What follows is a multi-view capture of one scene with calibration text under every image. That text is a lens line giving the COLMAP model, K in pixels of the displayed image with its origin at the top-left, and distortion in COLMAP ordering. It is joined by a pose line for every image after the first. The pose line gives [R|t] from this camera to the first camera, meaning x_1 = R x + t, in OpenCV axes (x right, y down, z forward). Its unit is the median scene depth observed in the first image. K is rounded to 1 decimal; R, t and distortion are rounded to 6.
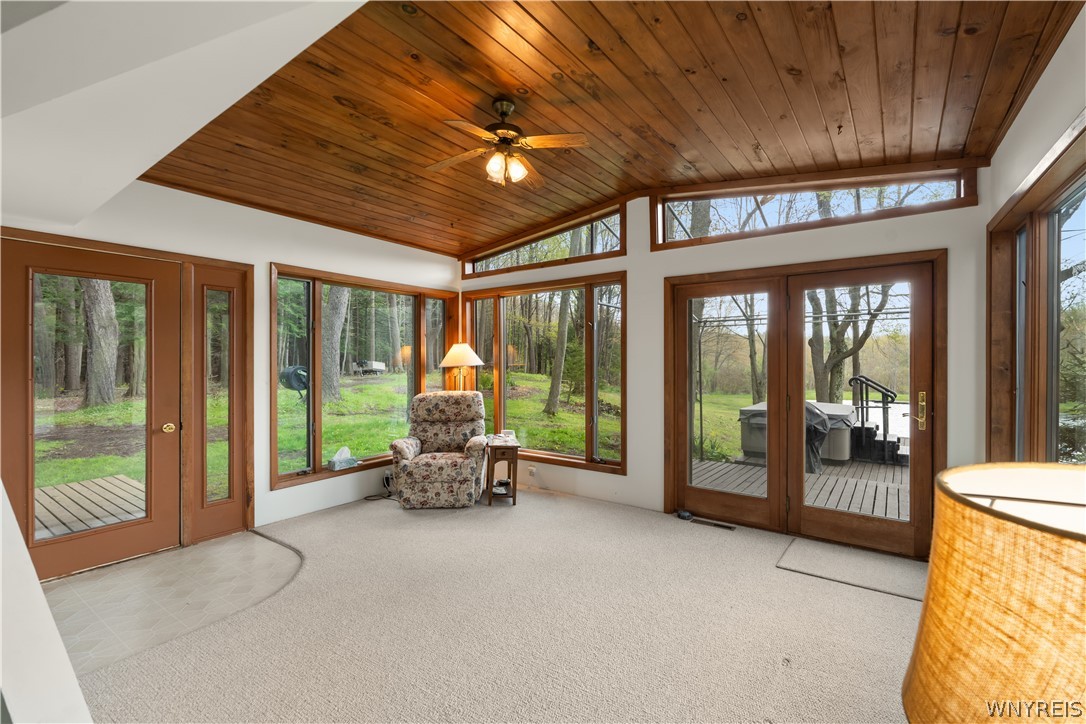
lens RADIAL K [[481.7, 0, 543.0], [0, 481.7, 362.0], [0, 0, 1]] dist [-0.009529, 0.000675]
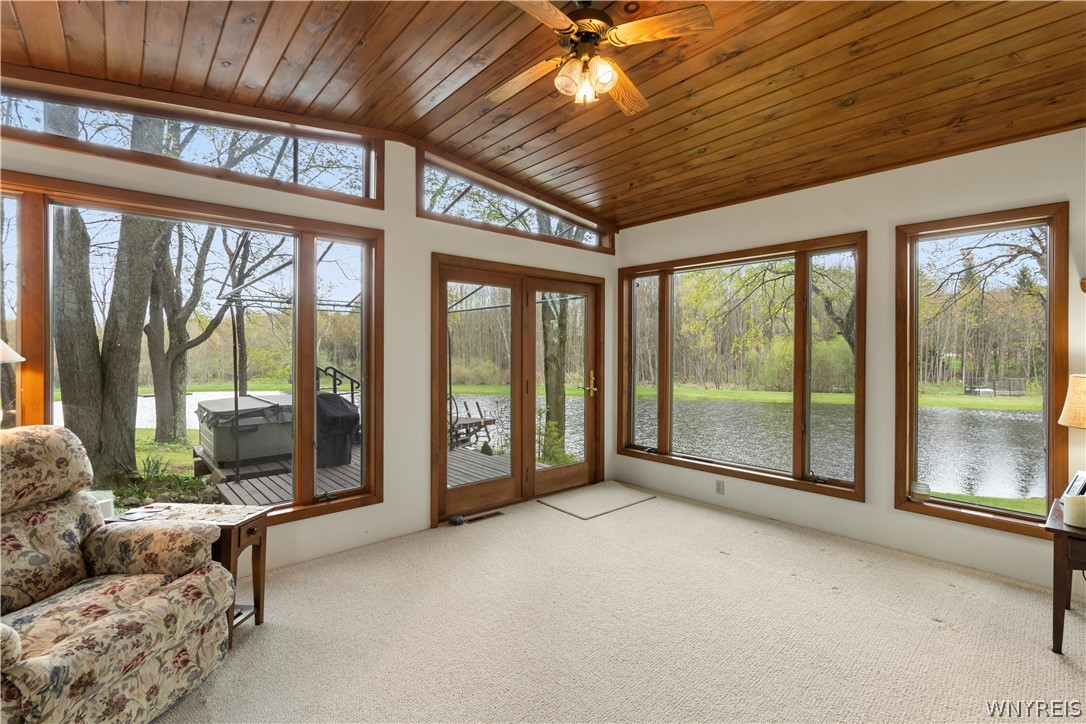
lens RADIAL K [[486.5, 0, 543.0], [0, 486.5, 362.0], [0, 0, 1]] dist [-0.017081, 0.000271]
pose [[0.212415, -0.021896, 0.976934, -0.544491], [0.003177, 0.999759, 0.021717, -0.000712], [-0.977174, -0.001509, 0.212434, 0.625726]]
